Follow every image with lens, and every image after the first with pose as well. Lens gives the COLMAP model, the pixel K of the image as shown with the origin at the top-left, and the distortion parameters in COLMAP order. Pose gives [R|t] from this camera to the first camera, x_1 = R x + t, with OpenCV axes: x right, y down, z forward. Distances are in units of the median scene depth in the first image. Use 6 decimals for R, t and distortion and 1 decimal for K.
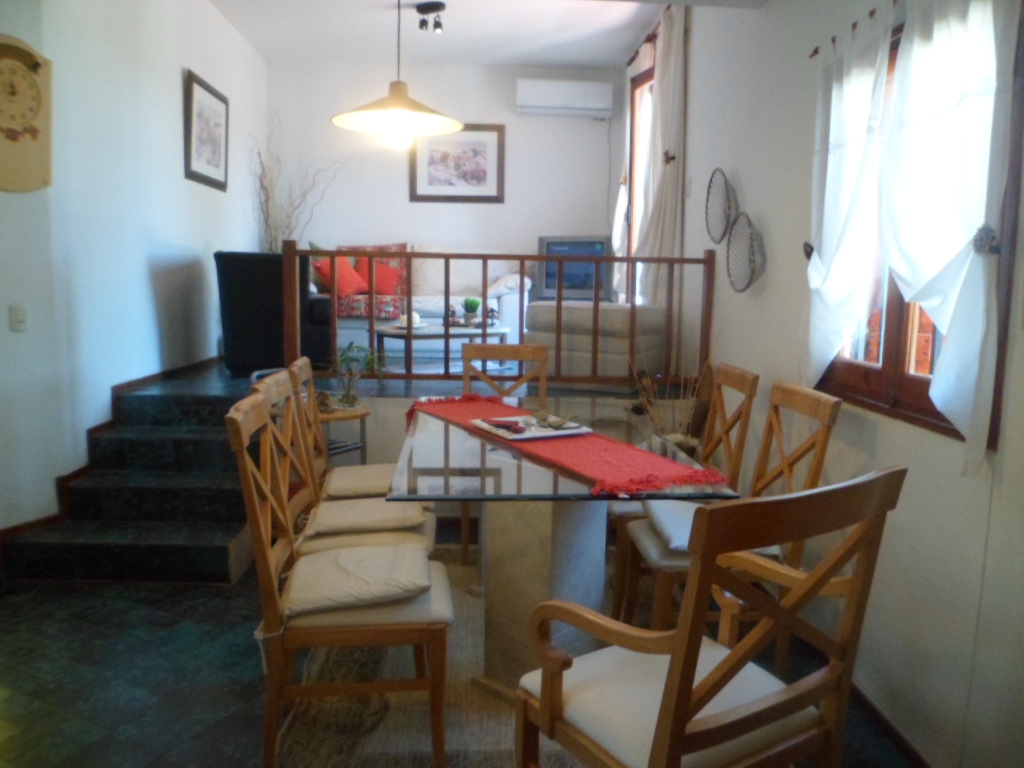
lens RADIAL K [[798.4, 0, 513.1], [0, 798.4, 379.2], [0, 0, 1]] dist [-0.084831, 0.055545]
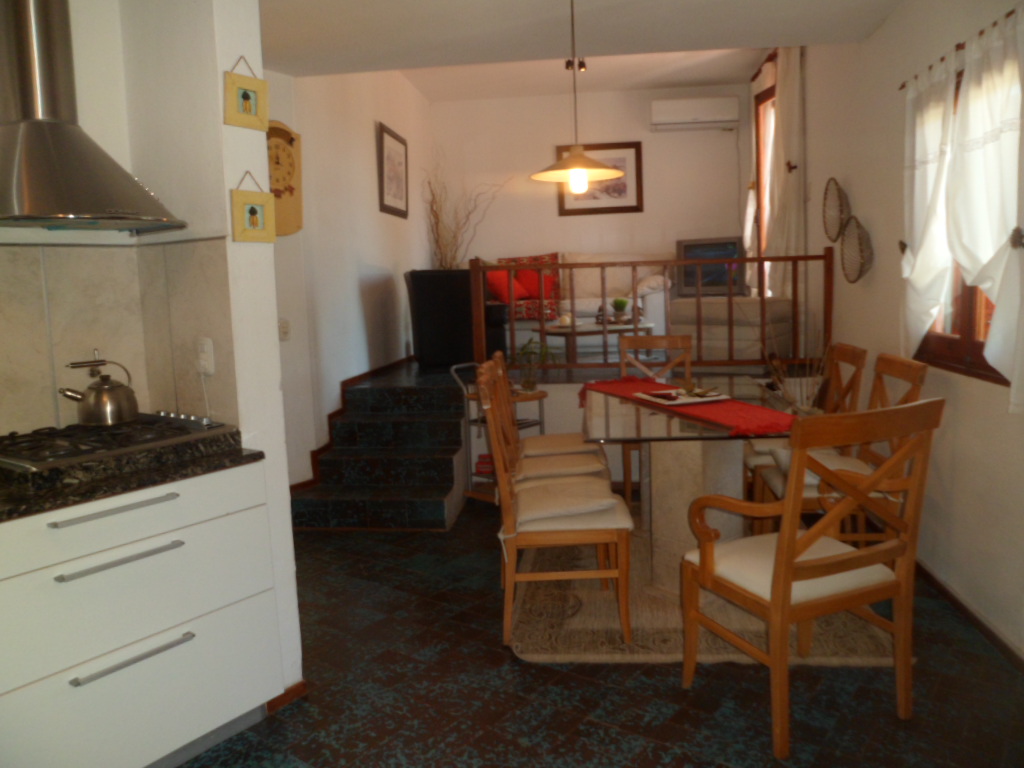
lens RADIAL K [[789.5, 0, 521.5], [0, 789.5, 381.4], [0, 0, 1]] dist [-0.078354, 0.043861]
pose [[0.986320, -0.033740, -0.161351, -0.016001], [0.034124, 0.999418, -0.000387, 0.016238], [0.161270, -0.005124, 0.986897, -0.179401]]
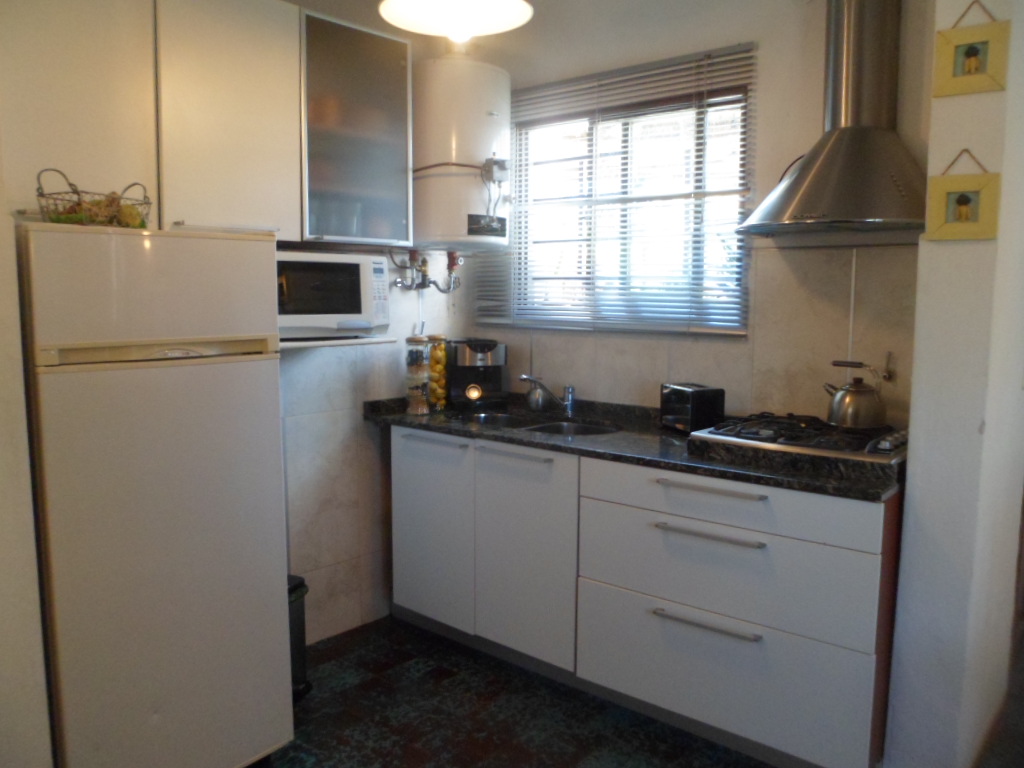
lens RADIAL K [[798.4, 0, 513.1], [0, 798.4, 379.2], [0, 0, 1]] dist [-0.084831, 0.055545]
pose [[-0.246238, 0.085604, -0.965422, 0.330777], [-0.123693, 0.985171, 0.118904, -0.063374], [0.961284, 0.148694, -0.231998, 0.447981]]
